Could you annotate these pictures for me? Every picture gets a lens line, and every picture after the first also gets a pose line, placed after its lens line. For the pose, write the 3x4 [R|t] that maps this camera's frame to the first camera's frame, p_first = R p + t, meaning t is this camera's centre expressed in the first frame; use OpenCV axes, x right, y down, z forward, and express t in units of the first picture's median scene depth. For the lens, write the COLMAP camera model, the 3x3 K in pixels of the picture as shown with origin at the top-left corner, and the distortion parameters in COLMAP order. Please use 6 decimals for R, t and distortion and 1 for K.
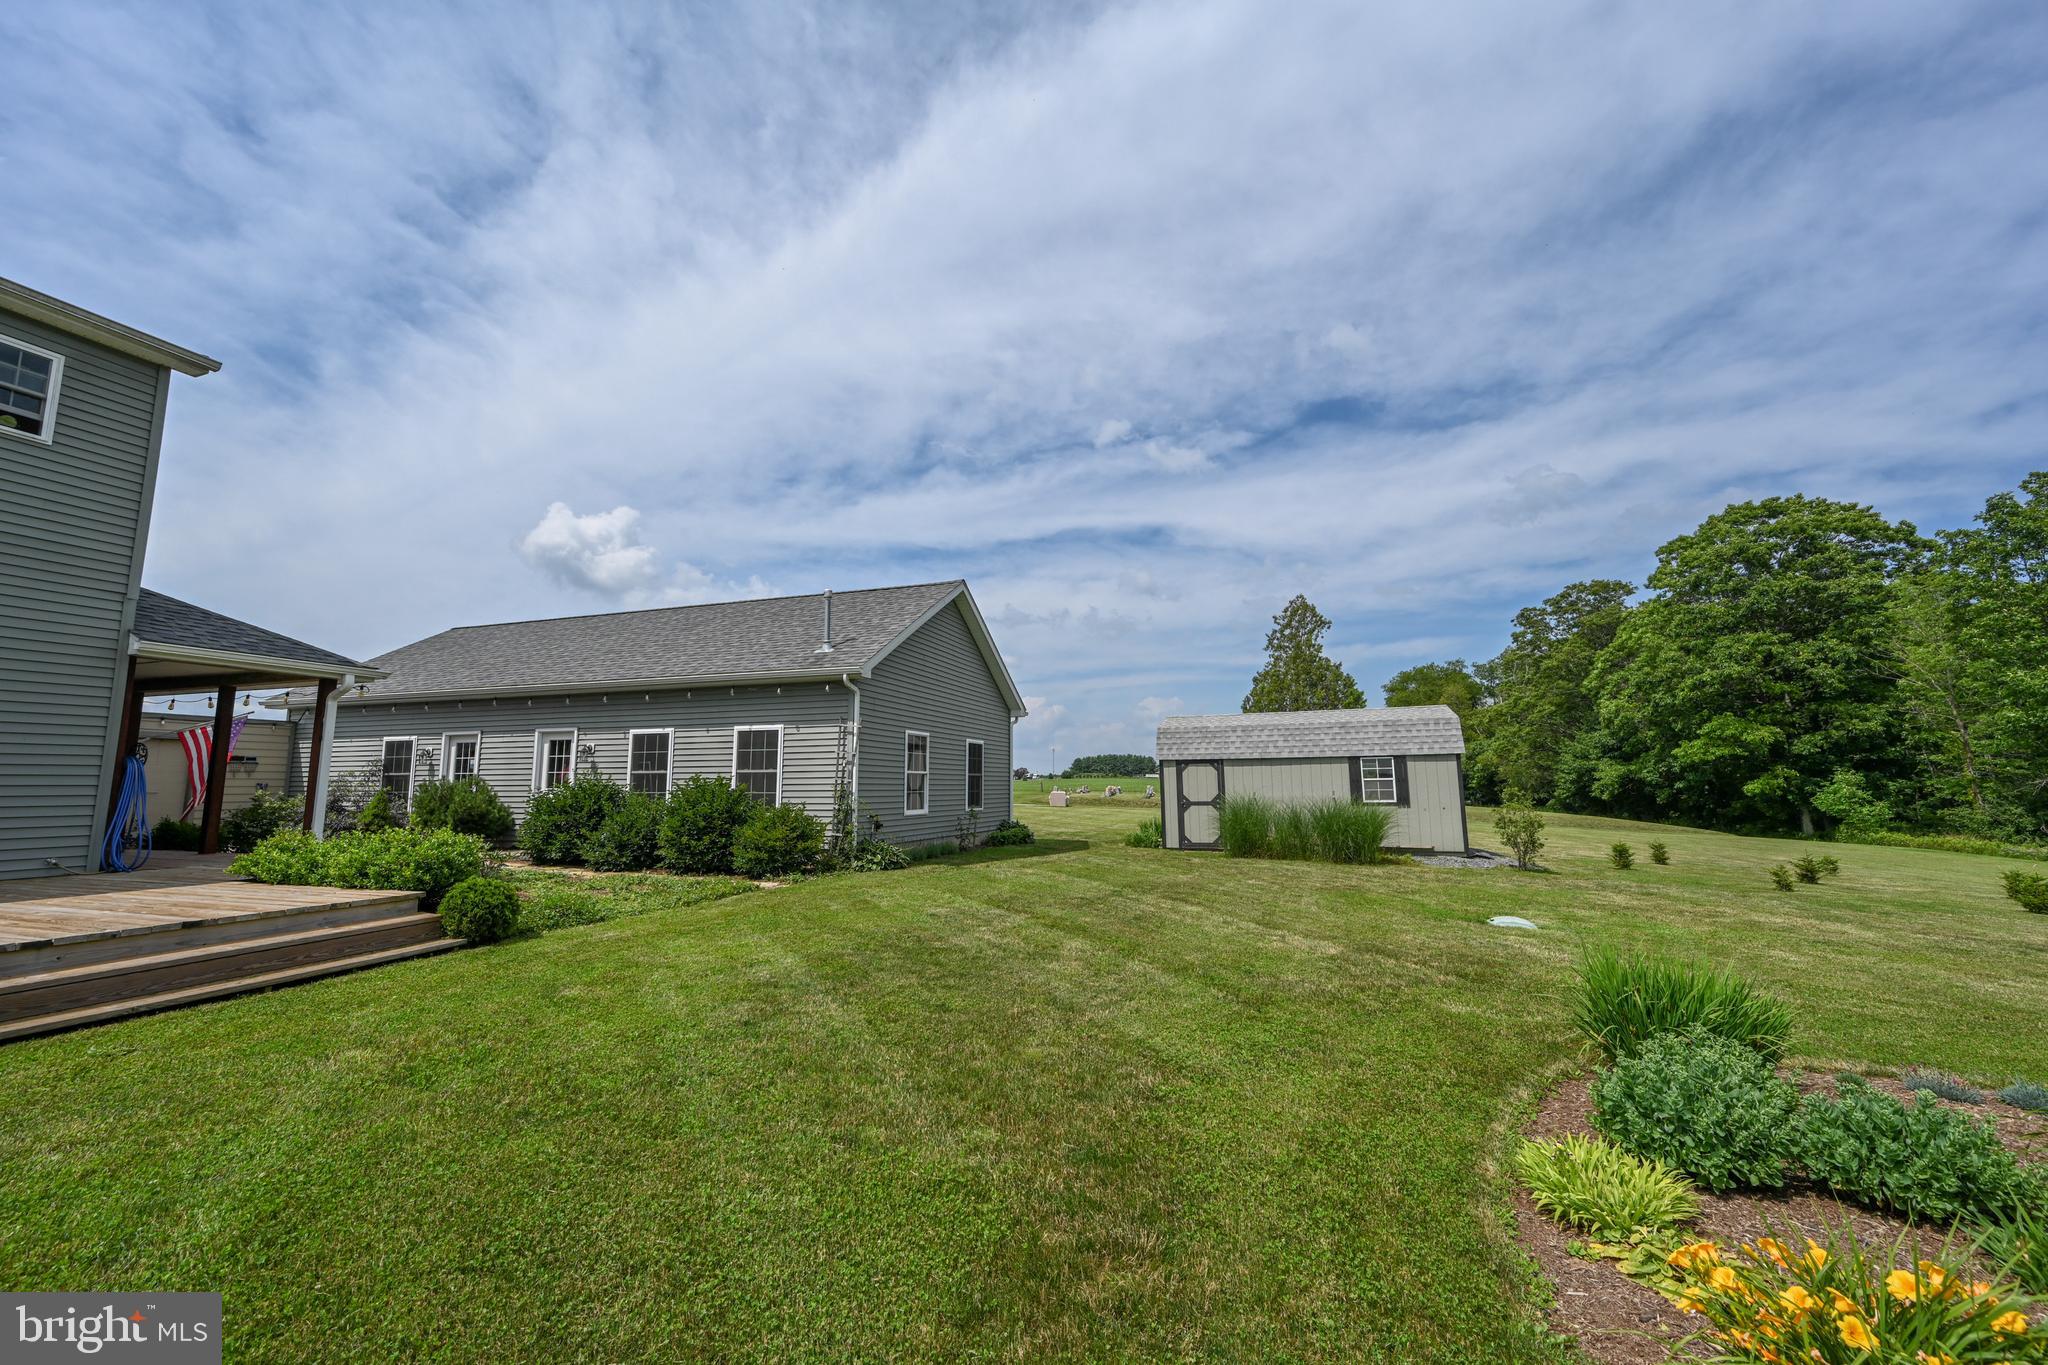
lens RADIAL K [[805.6, 0, 1012.7], [0, 805.6, 683.0], [0, 0, 1]] dist [0.000165, -0.000187]
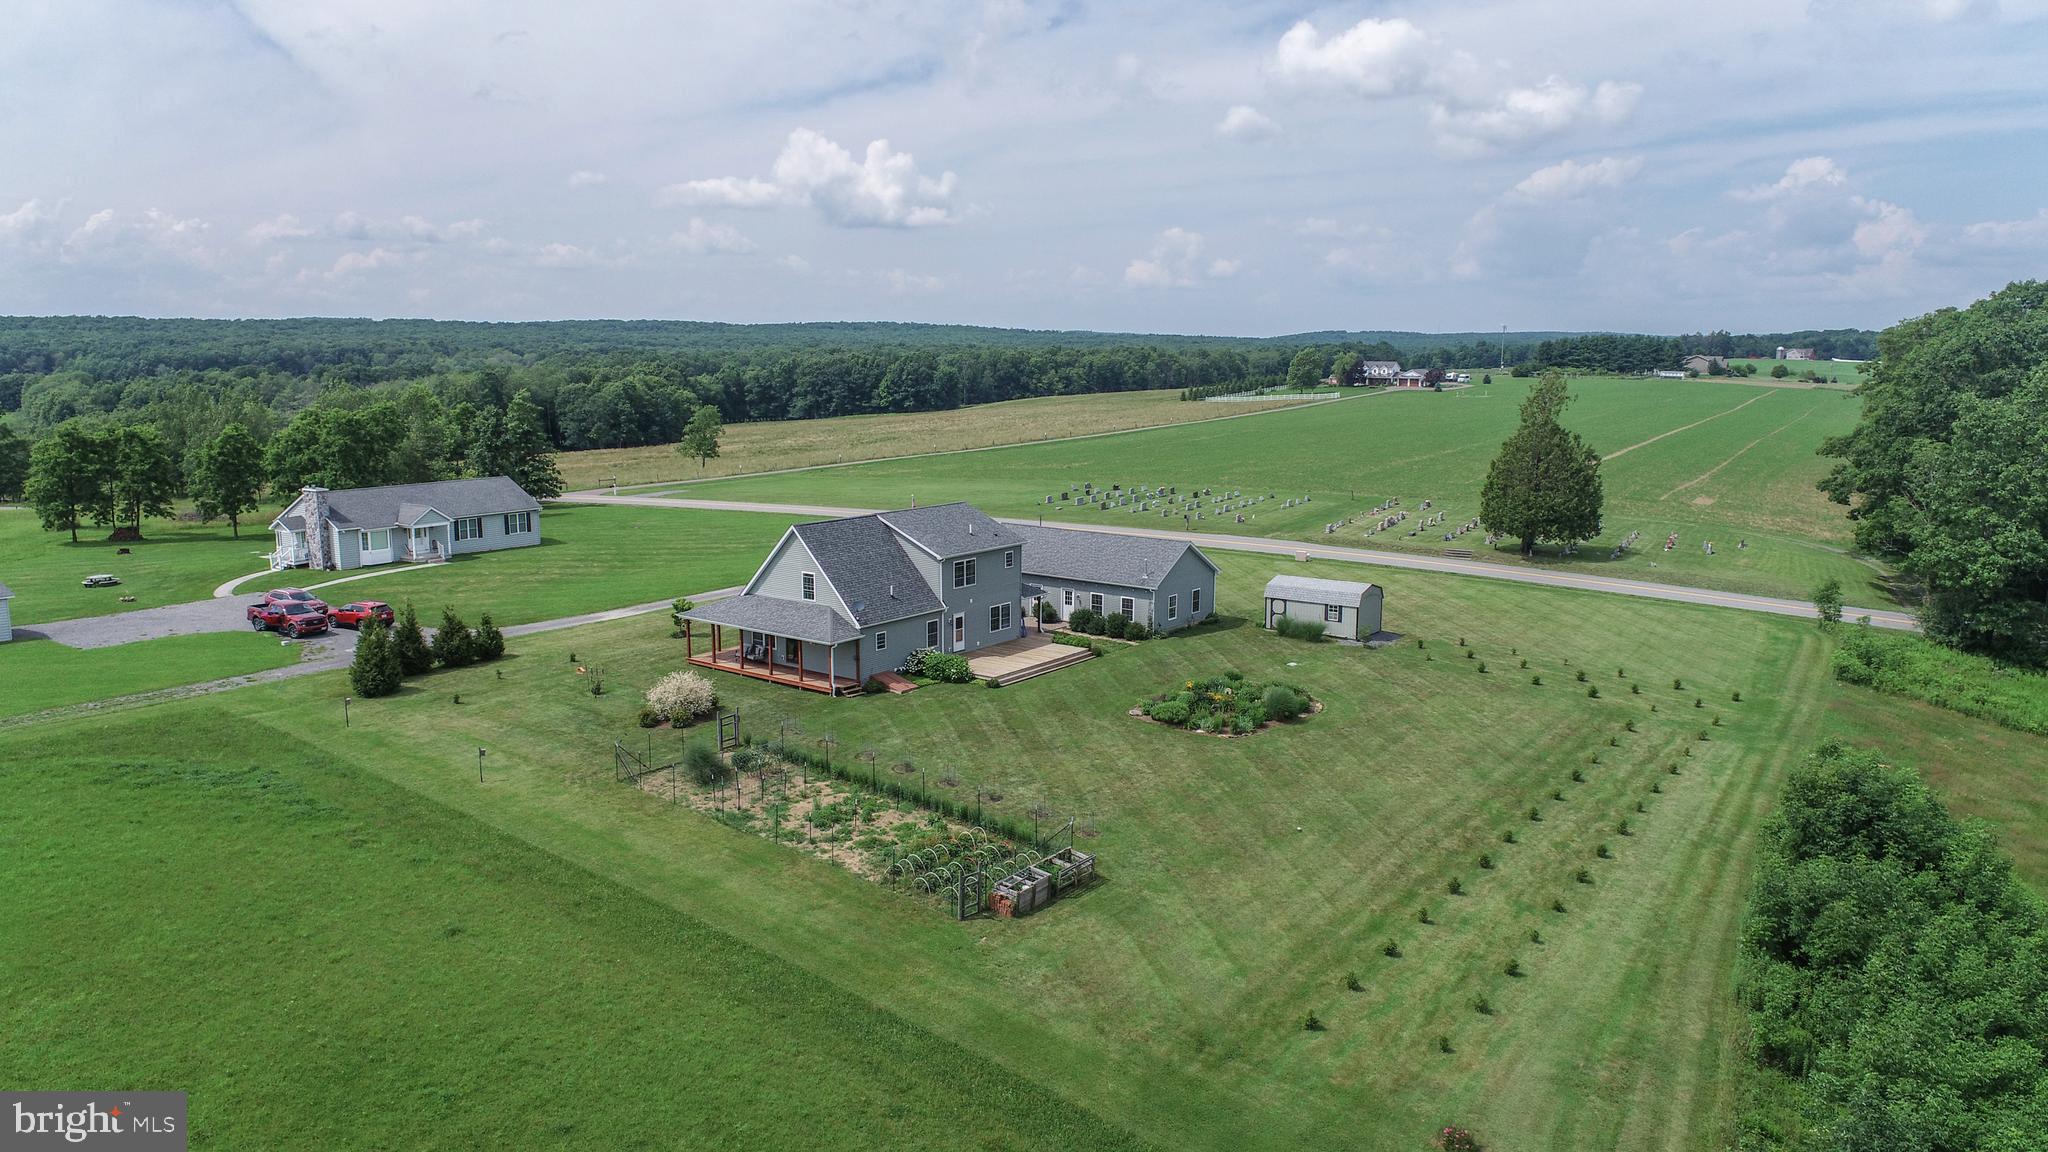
lens RADIAL K [[1391.0, 0, 1021.2], [0, 1391.0, 582.6], [0, 0, 1]] dist [-0.011206, 0.005454]
pose [[0.952294, 0.057320, -0.299750, 1.047784], [0.032801, 0.957289, 0.287268, -1.734754], [0.303414, -0.283395, 0.909740, -4.590764]]
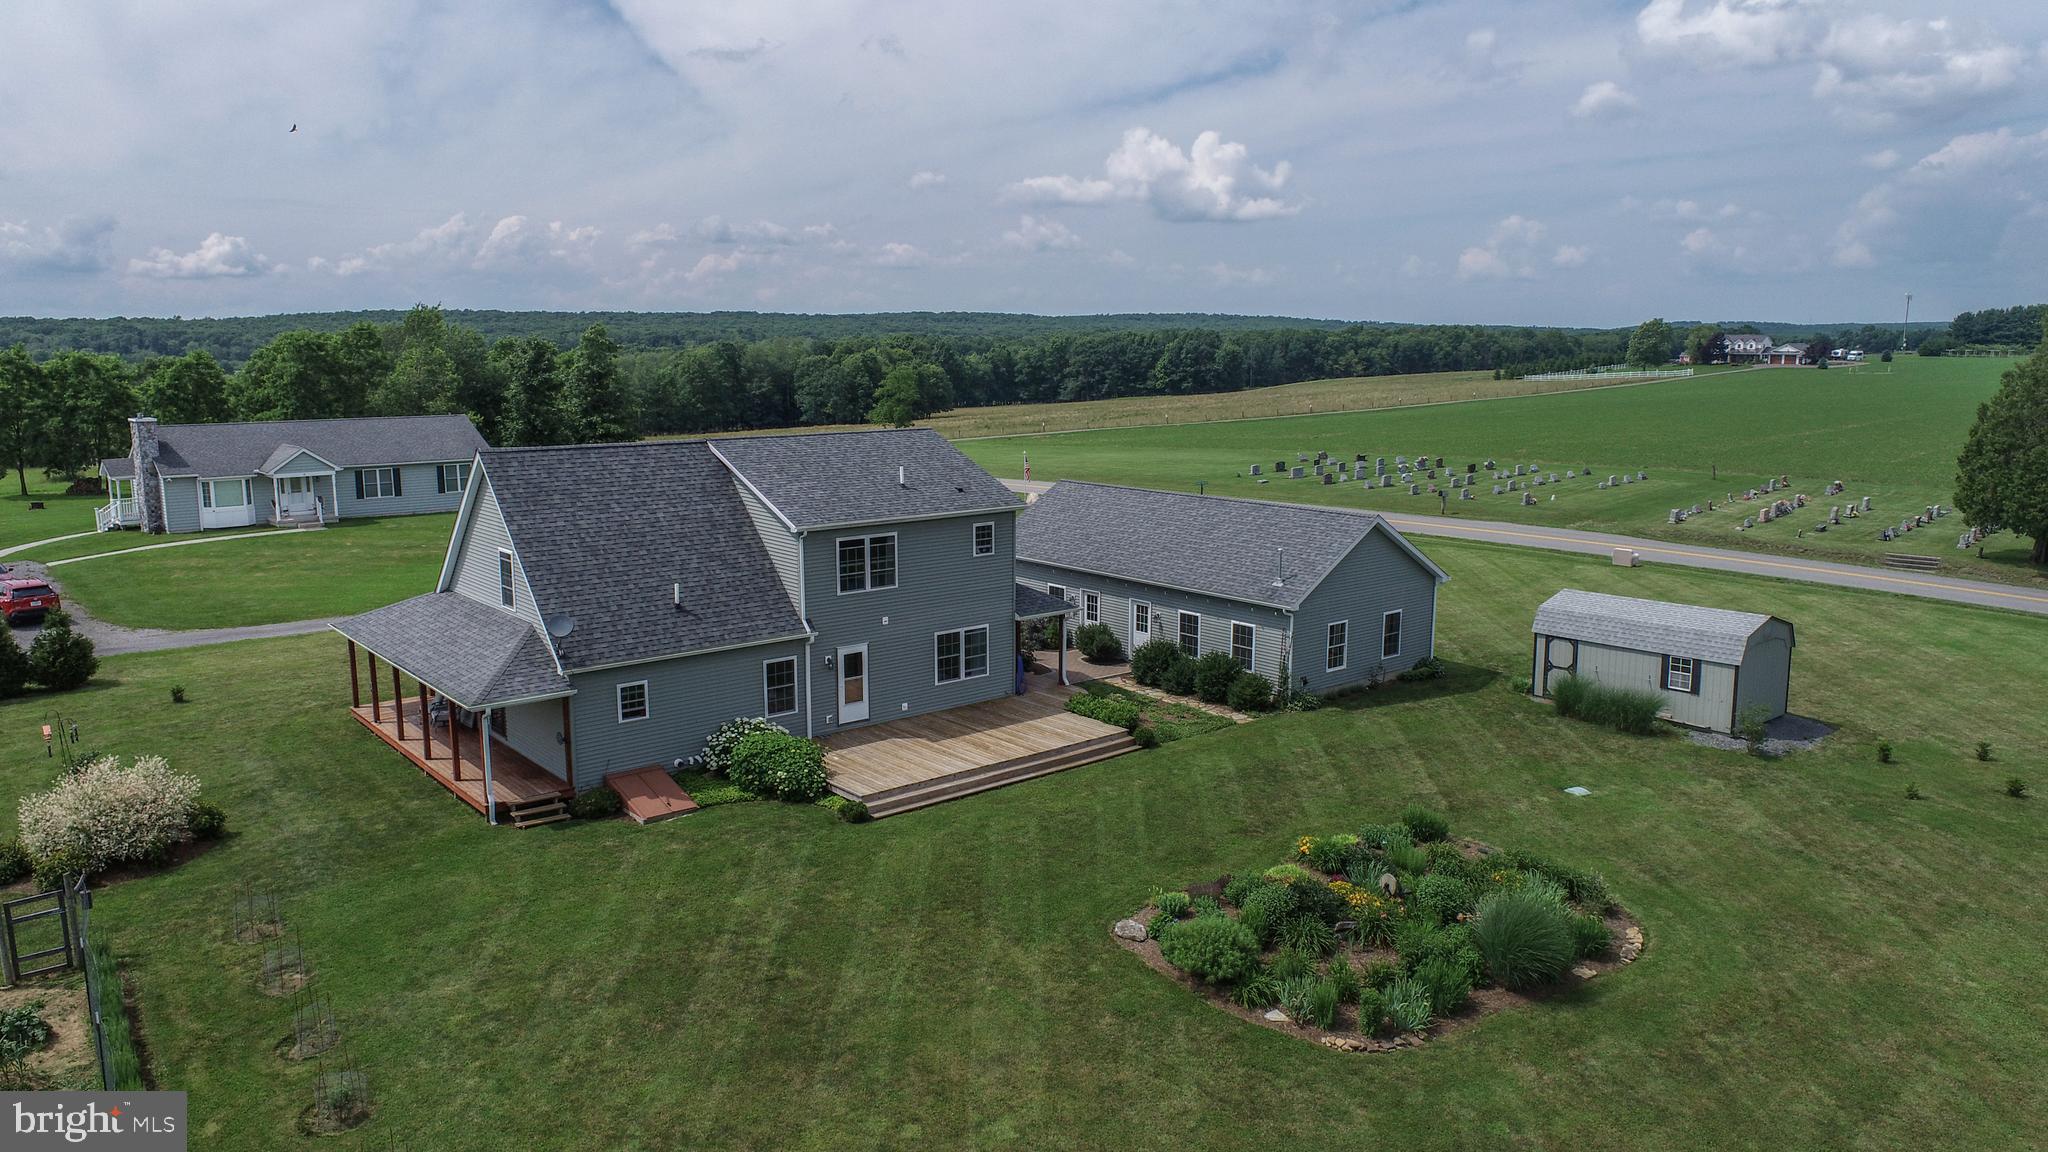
lens RADIAL K [[1391.0, 0, 1021.2], [0, 1391.0, 582.6], [0, 0, 1]] dist [-0.011206, 0.005454]
pose [[0.861425, 0.090499, -0.499757, 0.781633], [0.061677, 0.958074, 0.279804, -0.903410], [0.504126, -0.271854, 0.819727, -1.735230]]
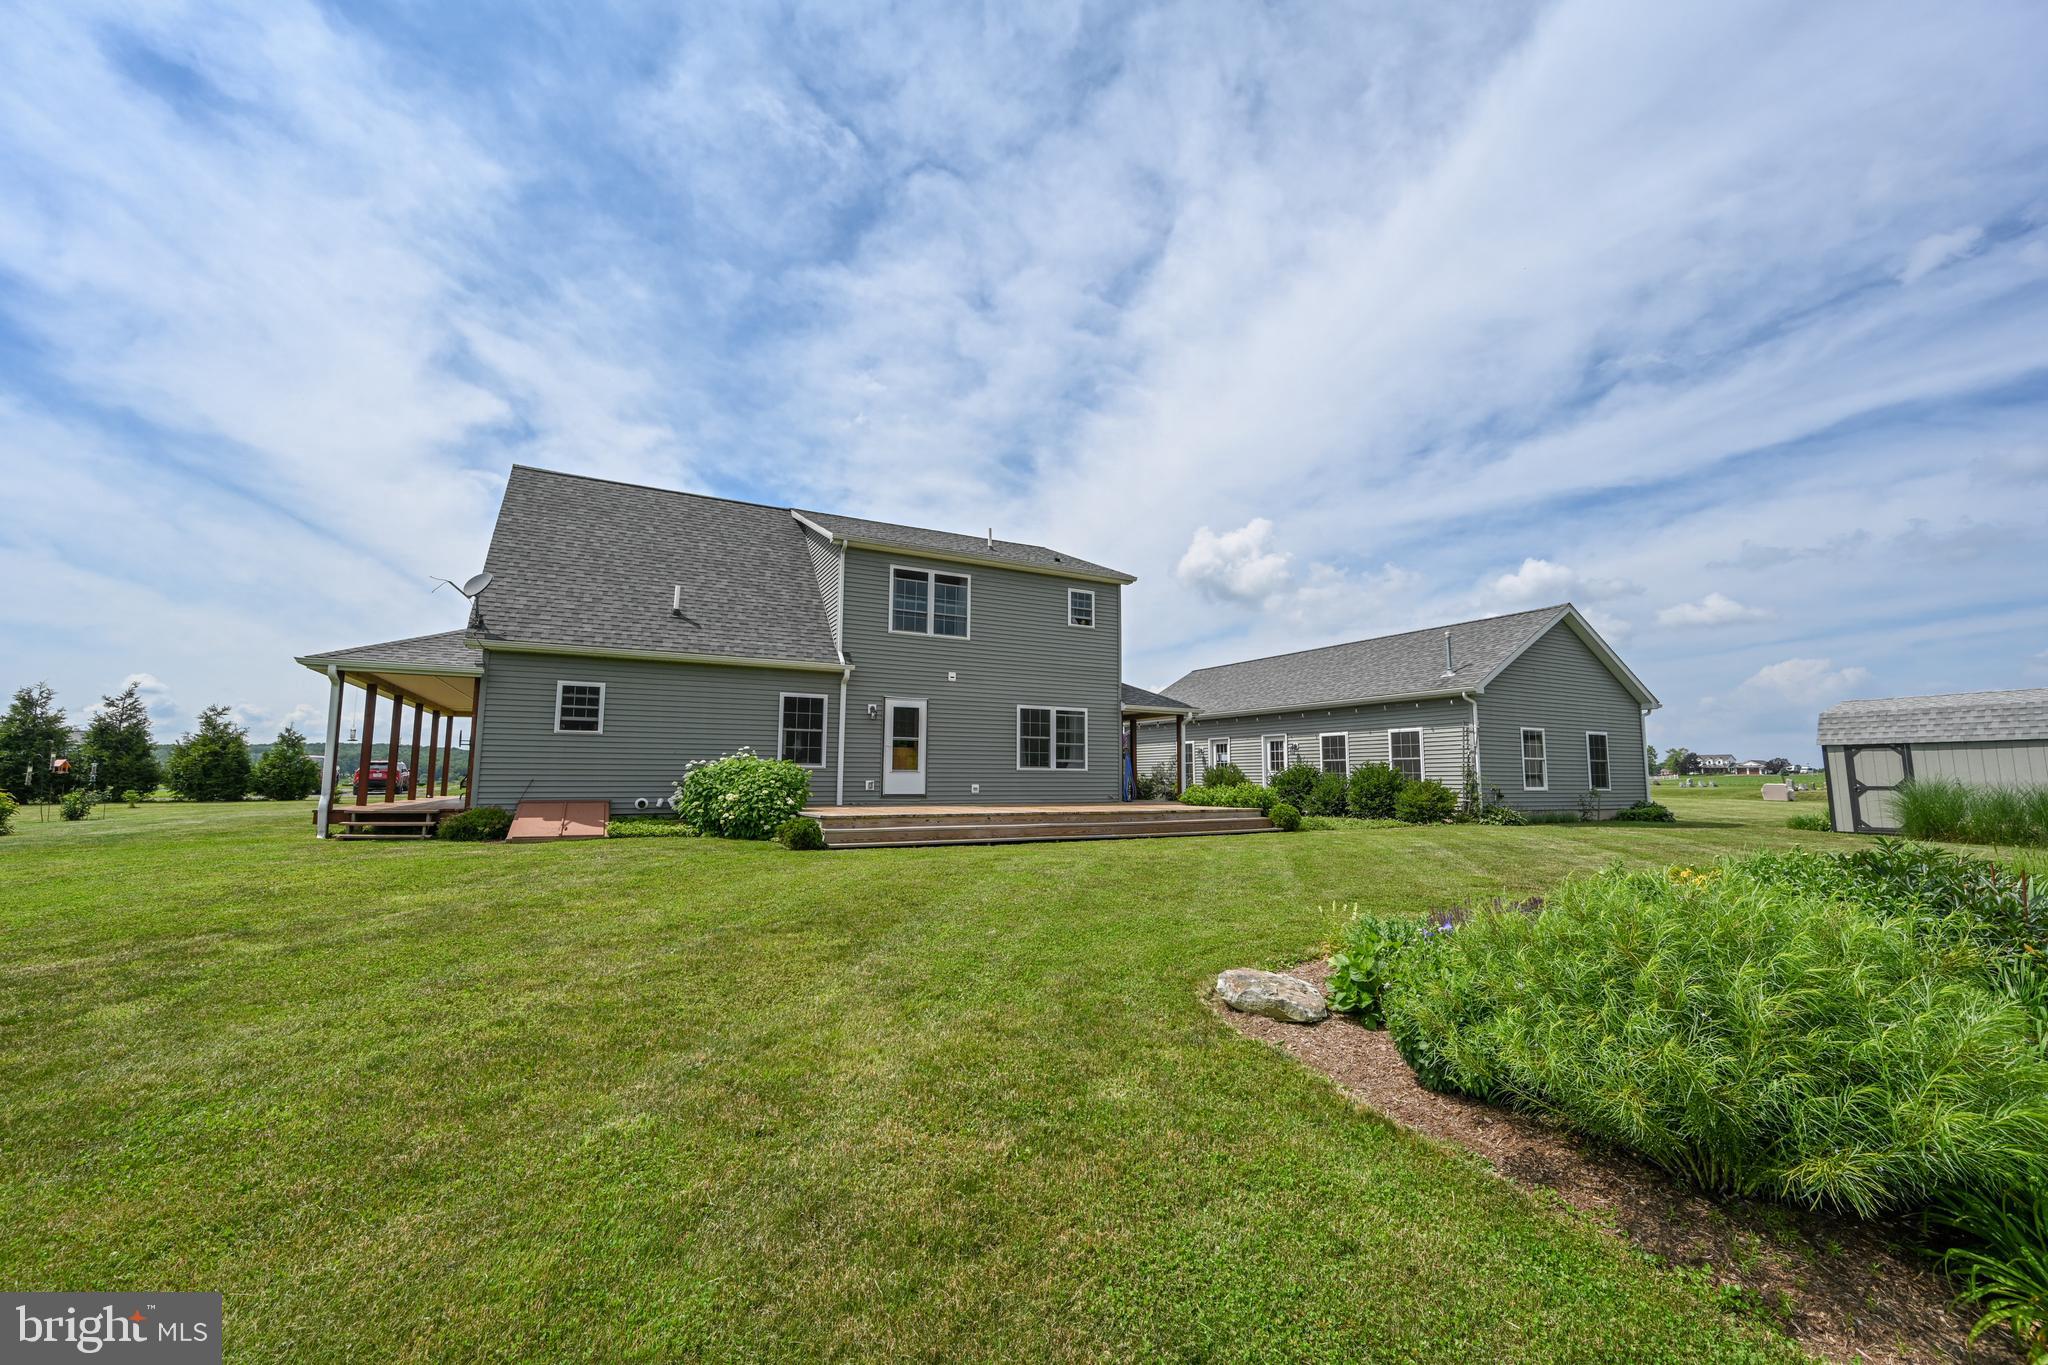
lens RADIAL K [[802.7, 0, 1021.6], [0, 802.7, 685.1], [0, 0, 1]] dist [-0.001016, -0.000161]
pose [[0.733270, -0.072989, -0.676009, 0.172116], [0.078893, 0.996640, -0.022031, -0.049262], [0.675345, -0.037178, 0.736564, -0.561850]]
